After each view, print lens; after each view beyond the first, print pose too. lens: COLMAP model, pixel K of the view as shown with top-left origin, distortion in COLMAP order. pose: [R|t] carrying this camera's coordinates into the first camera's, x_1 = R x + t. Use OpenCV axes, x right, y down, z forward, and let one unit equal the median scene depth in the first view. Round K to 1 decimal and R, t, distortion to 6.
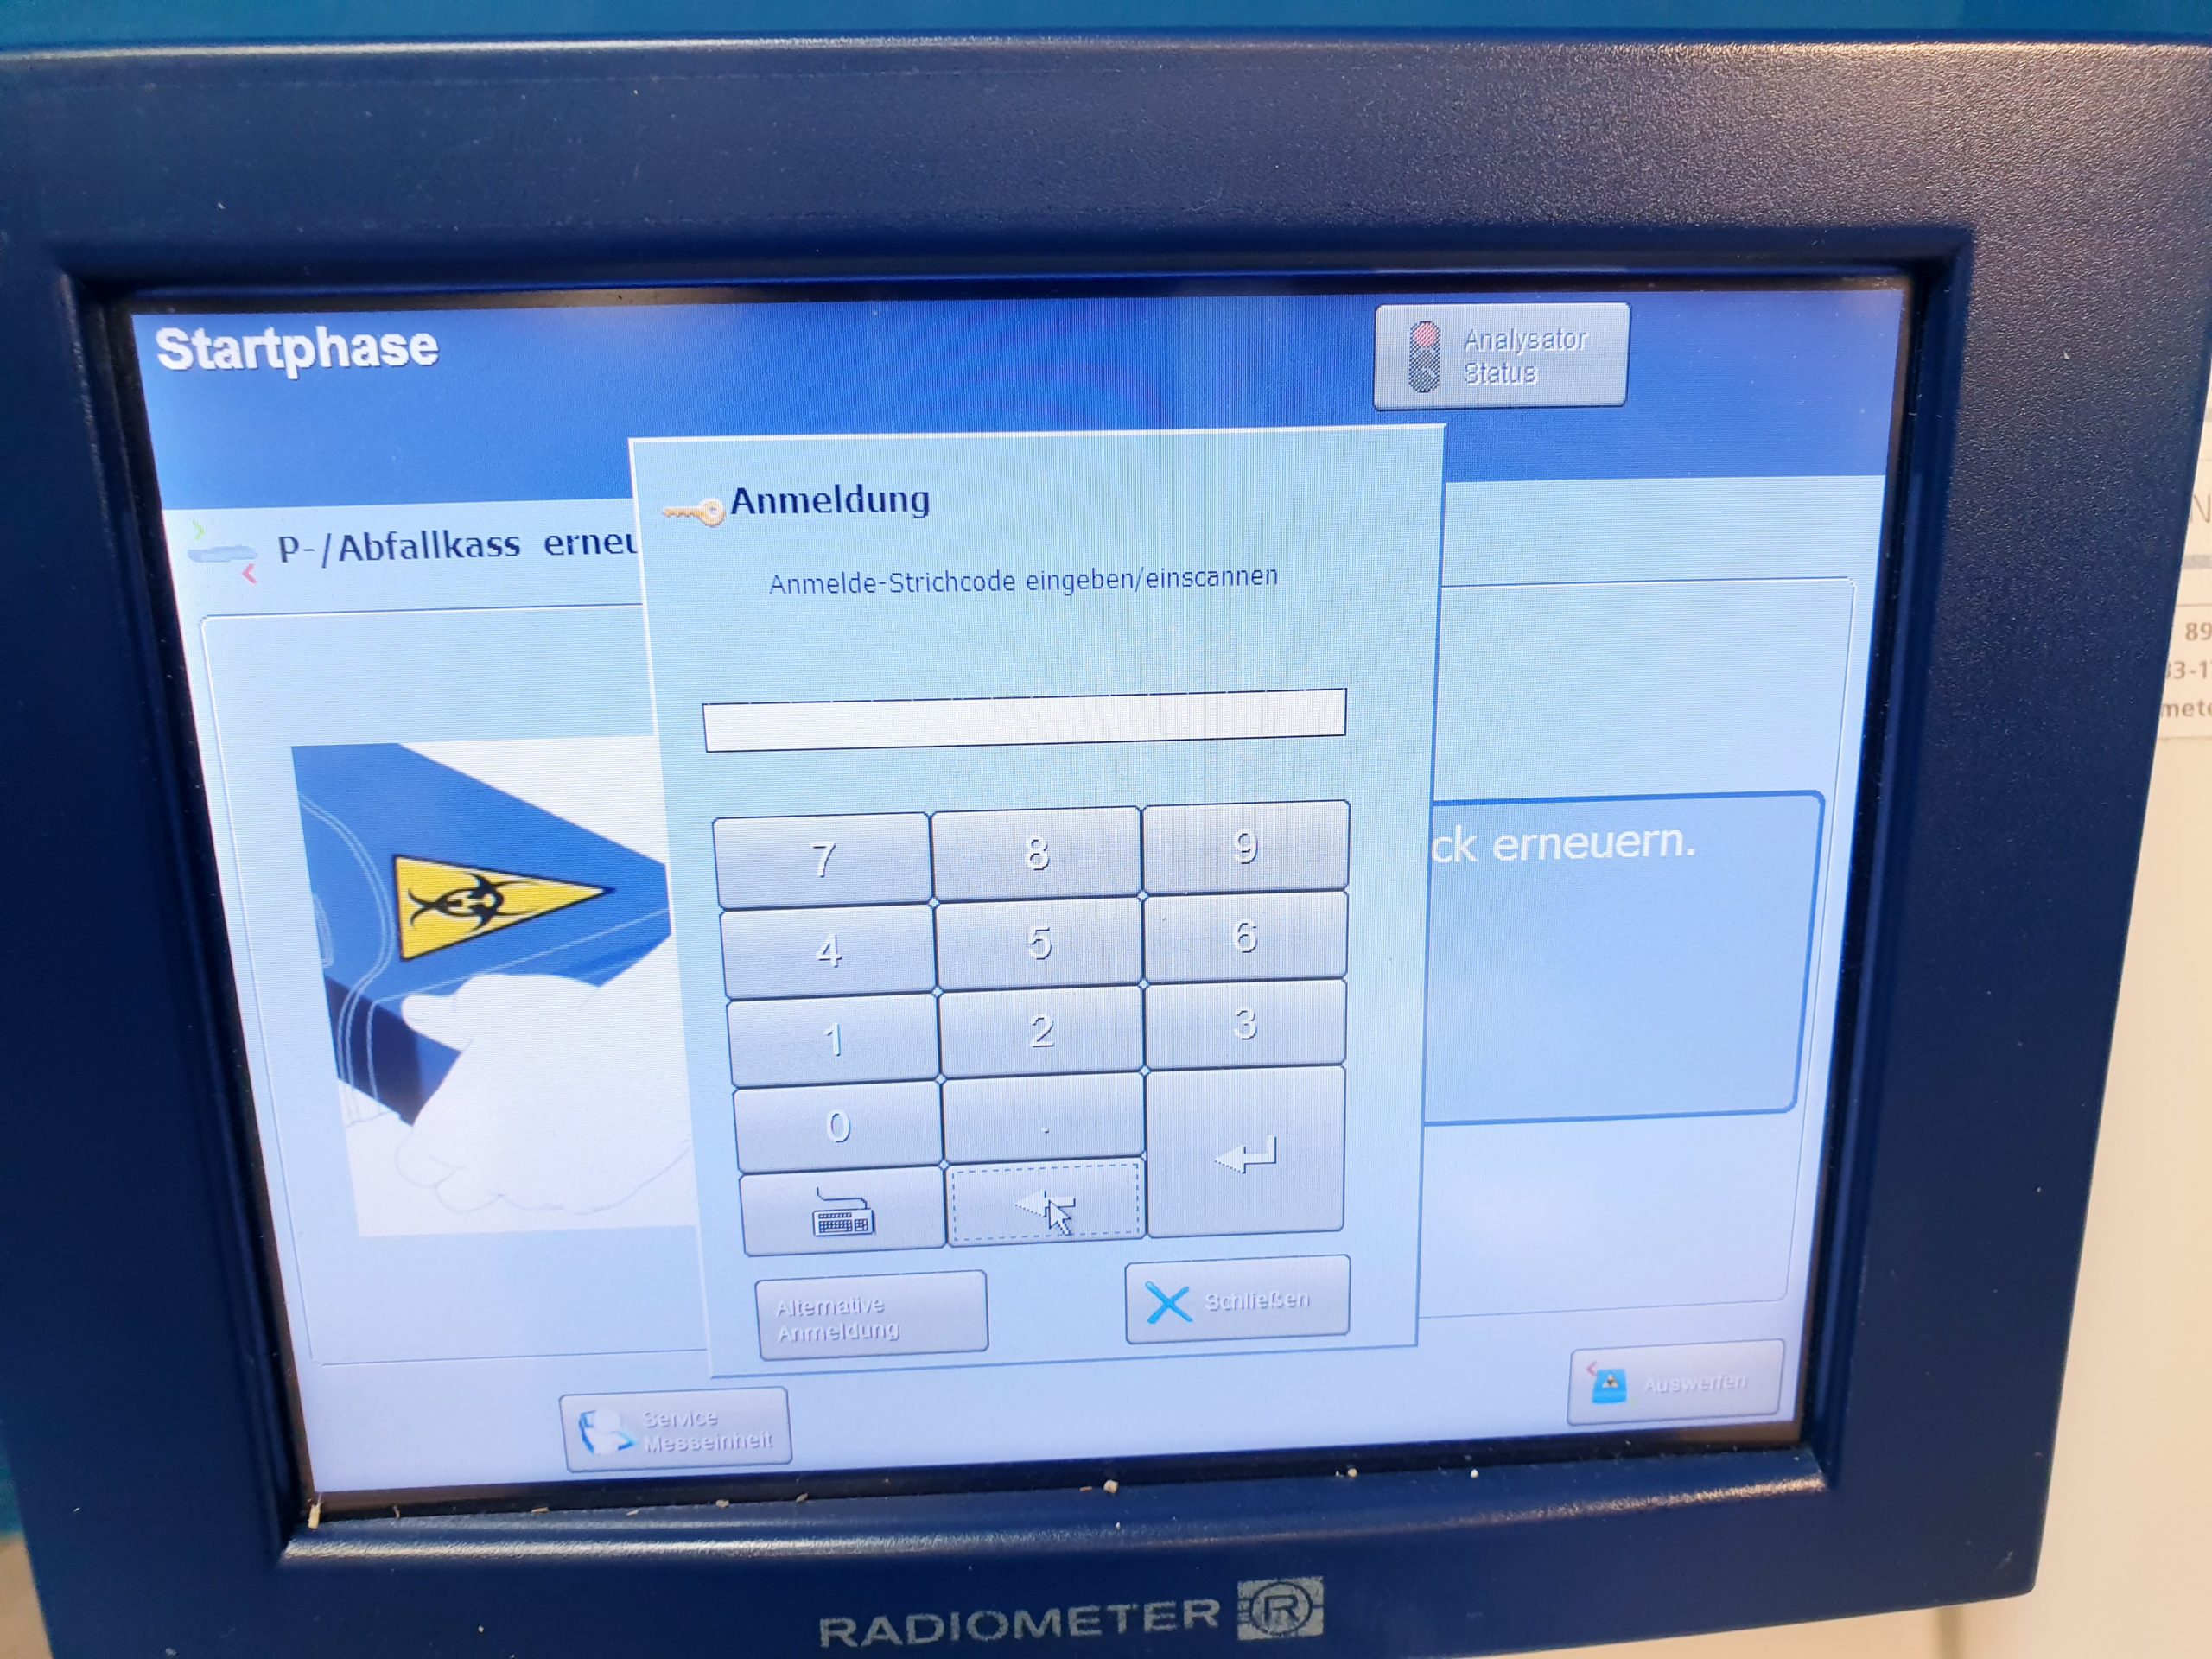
lens RADIAL K [[1706.6, 0, 1164.2], [0, 1706.6, 828.9], [0, 0, 1]] dist [-0.009808, -0.009306]
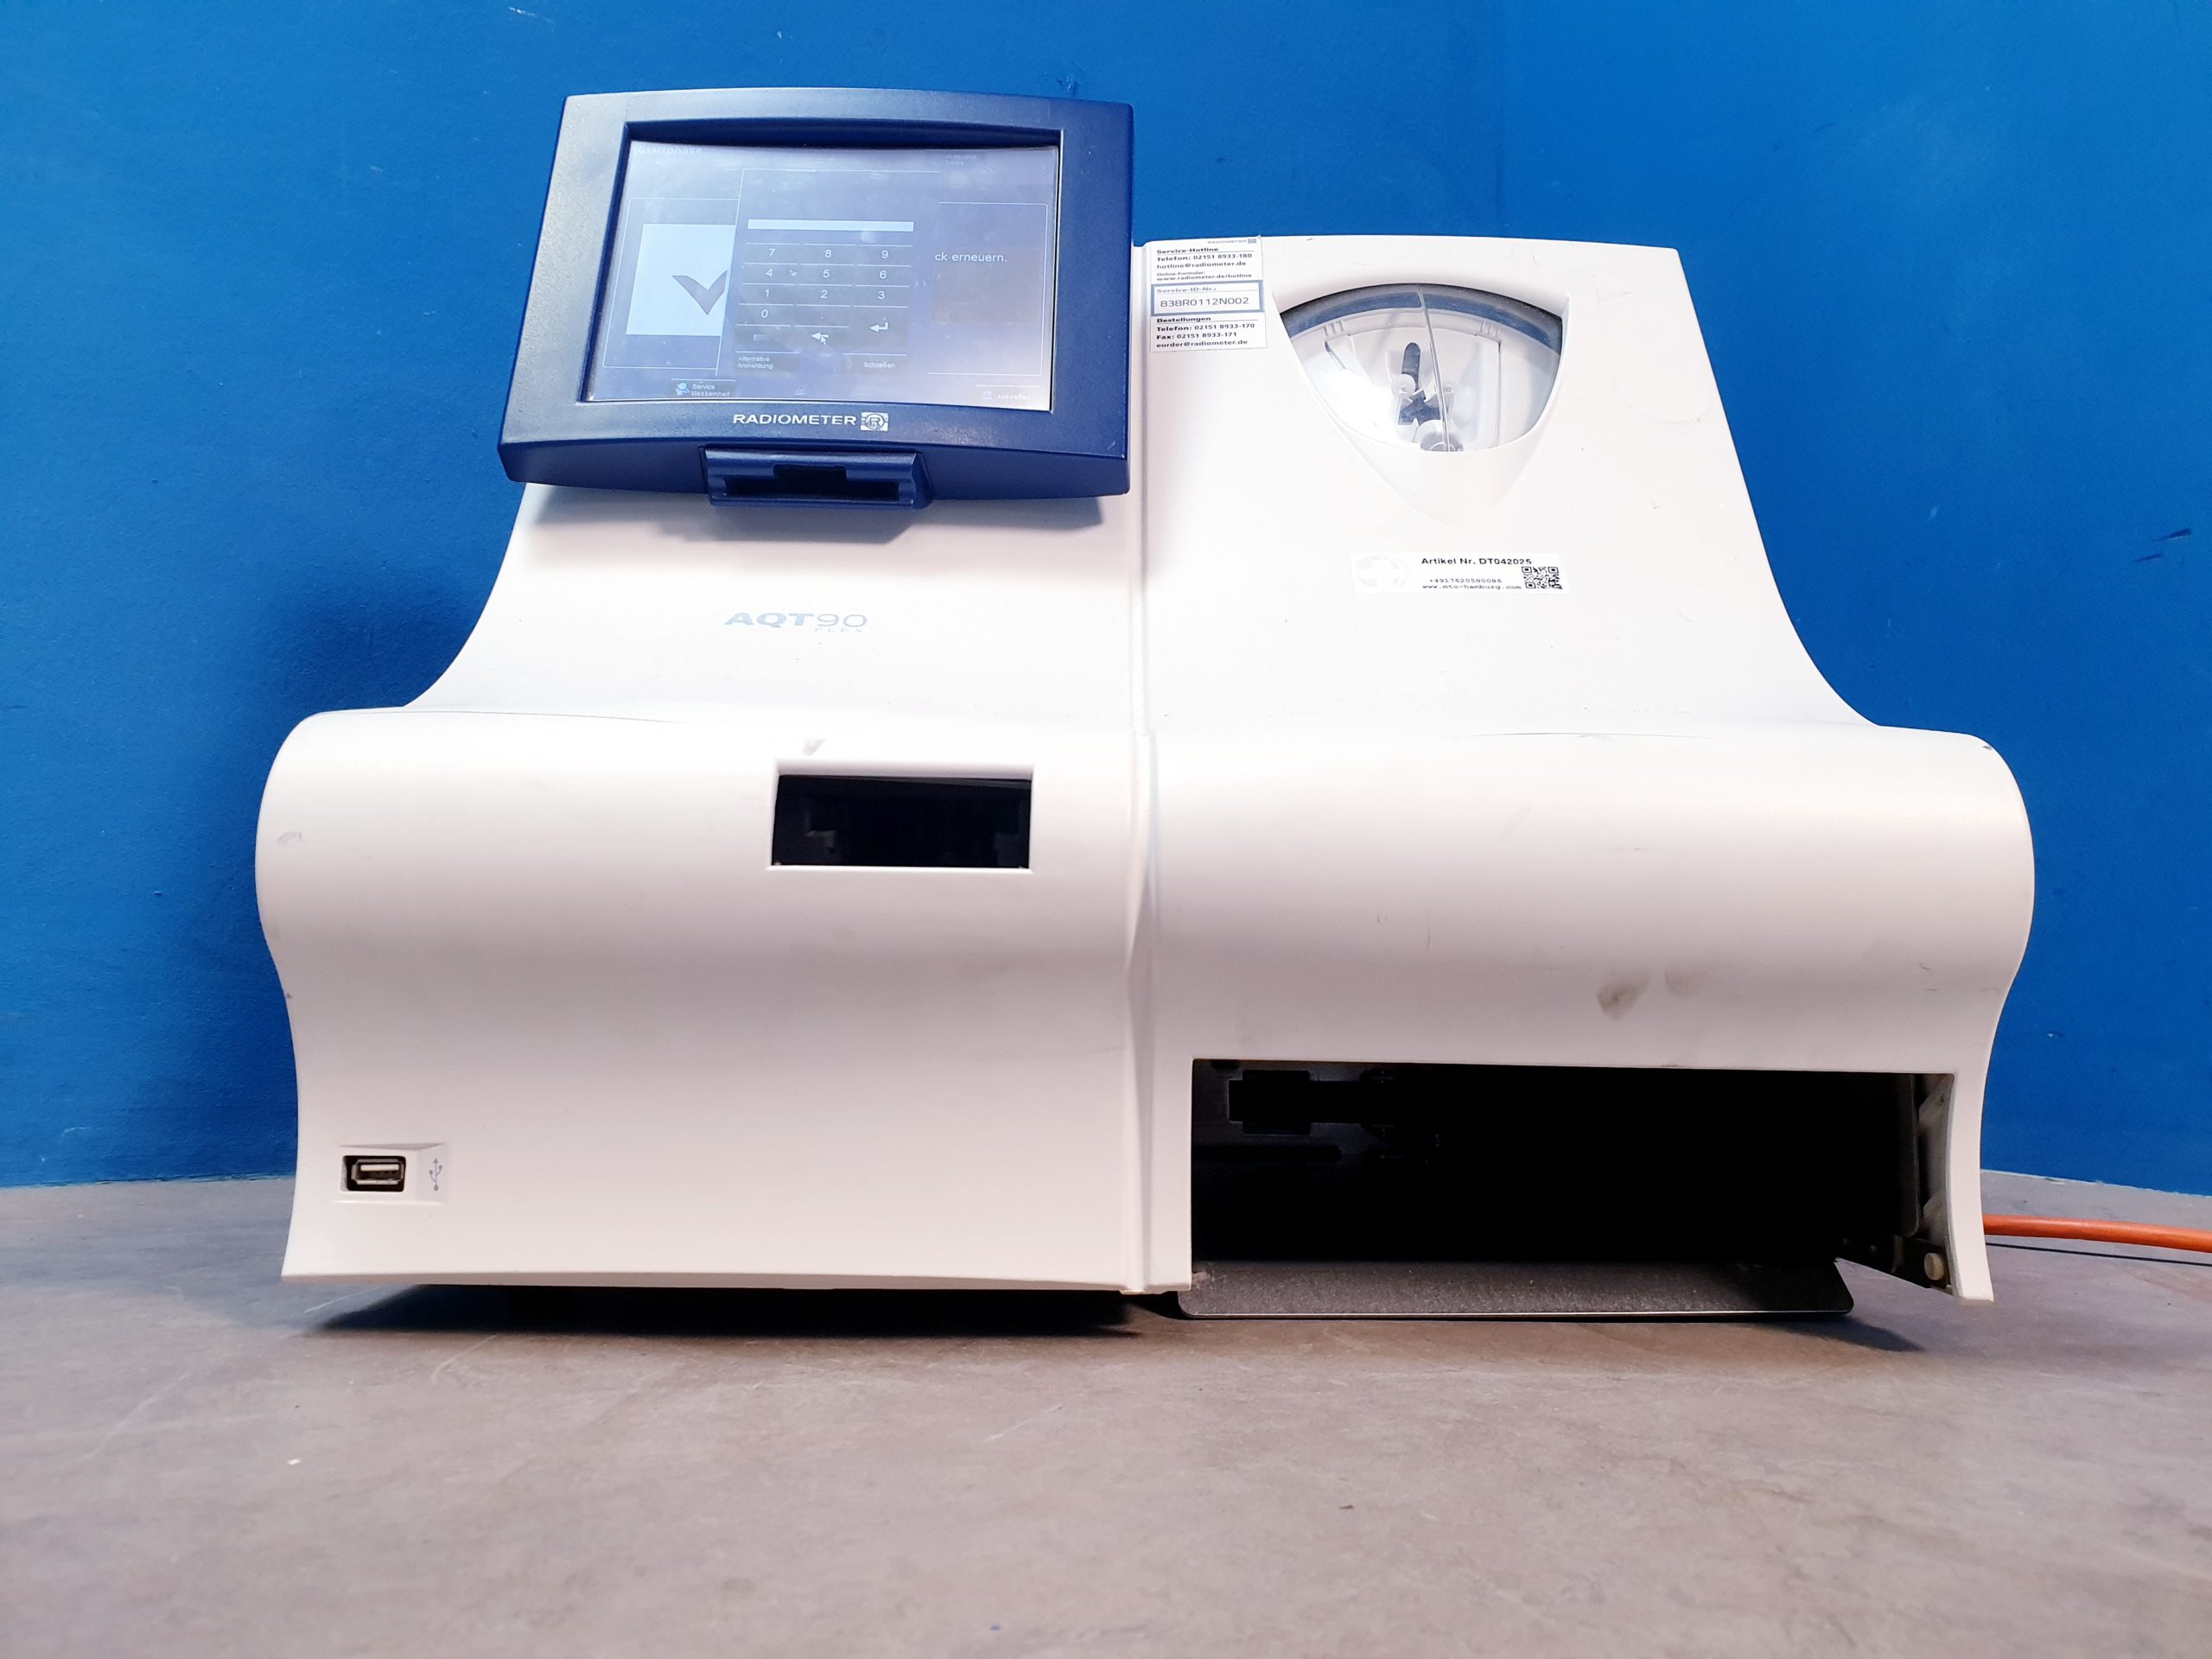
lens RADIAL K [[1702.2, 0, 1113.9], [0, 1702.2, 826.4], [0, 0, 1]] dist [0.000180, 0.016850]
pose [[0.999114, 0.008089, -0.041309, 0.744480], [-0.031782, 0.788427, -0.614307, 3.411587], [0.027600, 0.615075, 0.787985, -1.200134]]
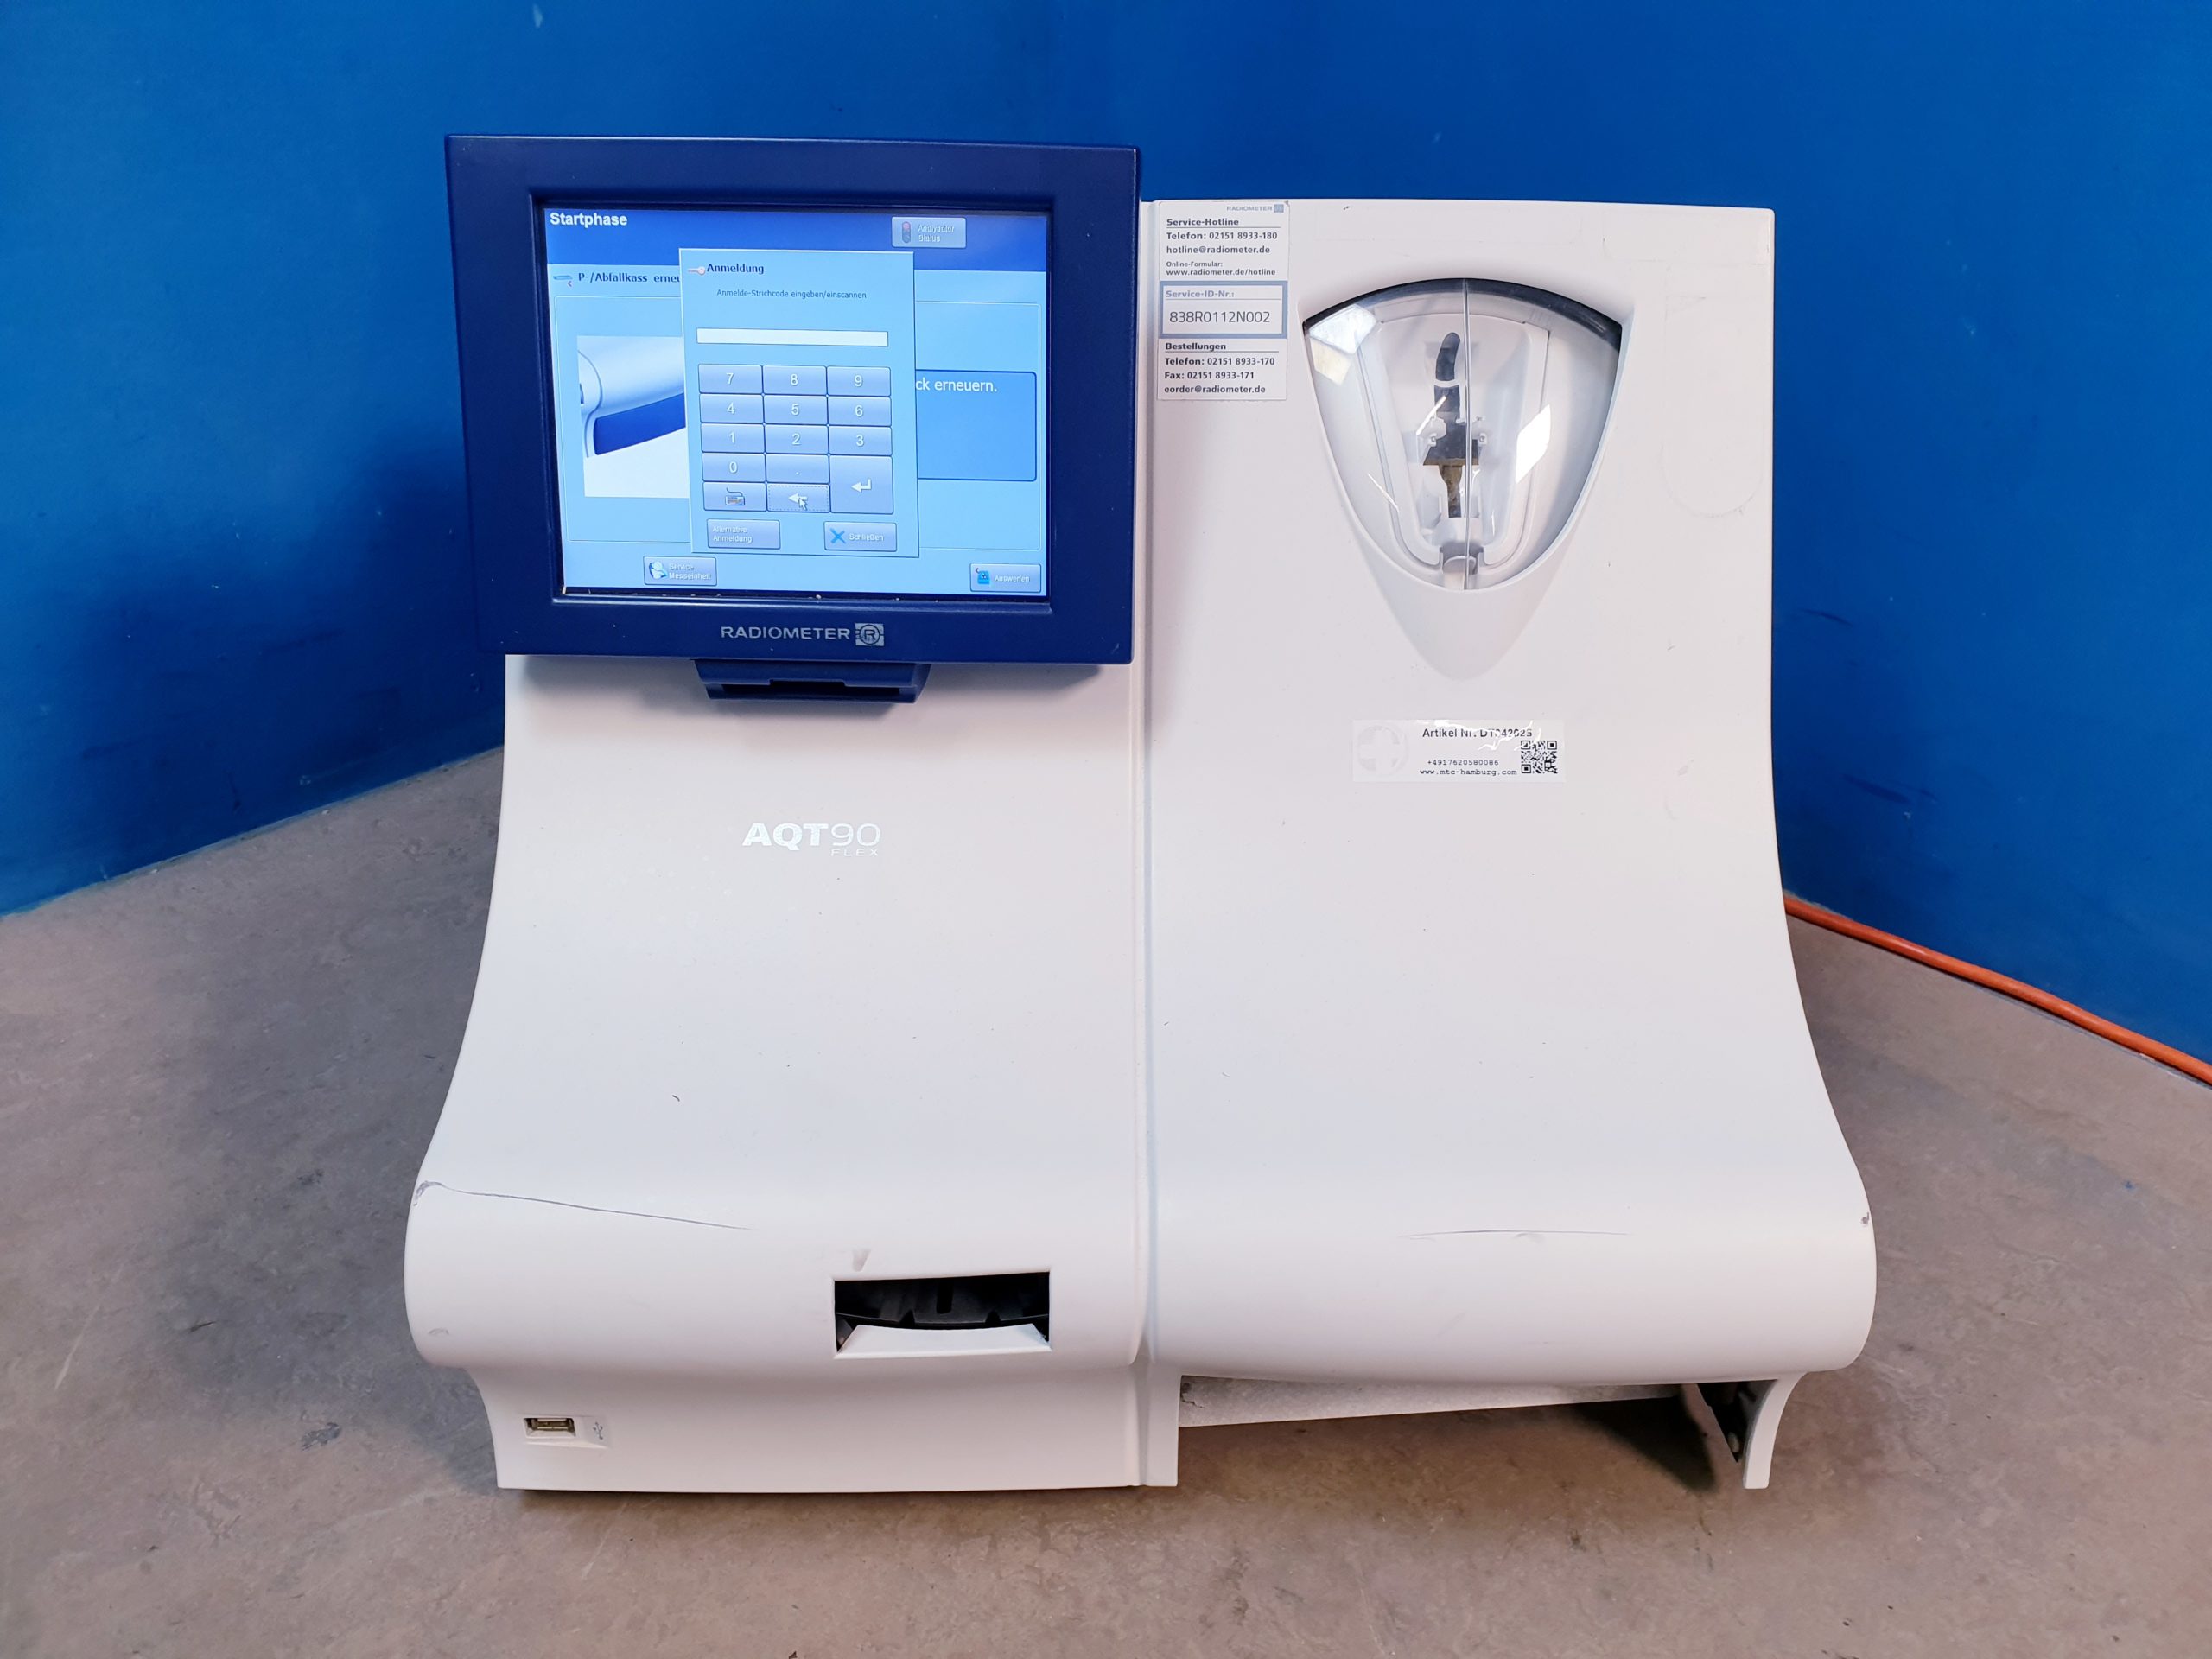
lens RADIAL K [[1682.6, 0, 1127.8], [0, 1682.6, 819.4], [0, 0, 1]] dist [0.006086, 0.012587]
pose [[0.999401, 0.028974, -0.018937, 0.683716], [-0.029830, 0.998470, -0.046552, 1.037763], [0.017559, 0.047089, 0.998736, -2.307719]]
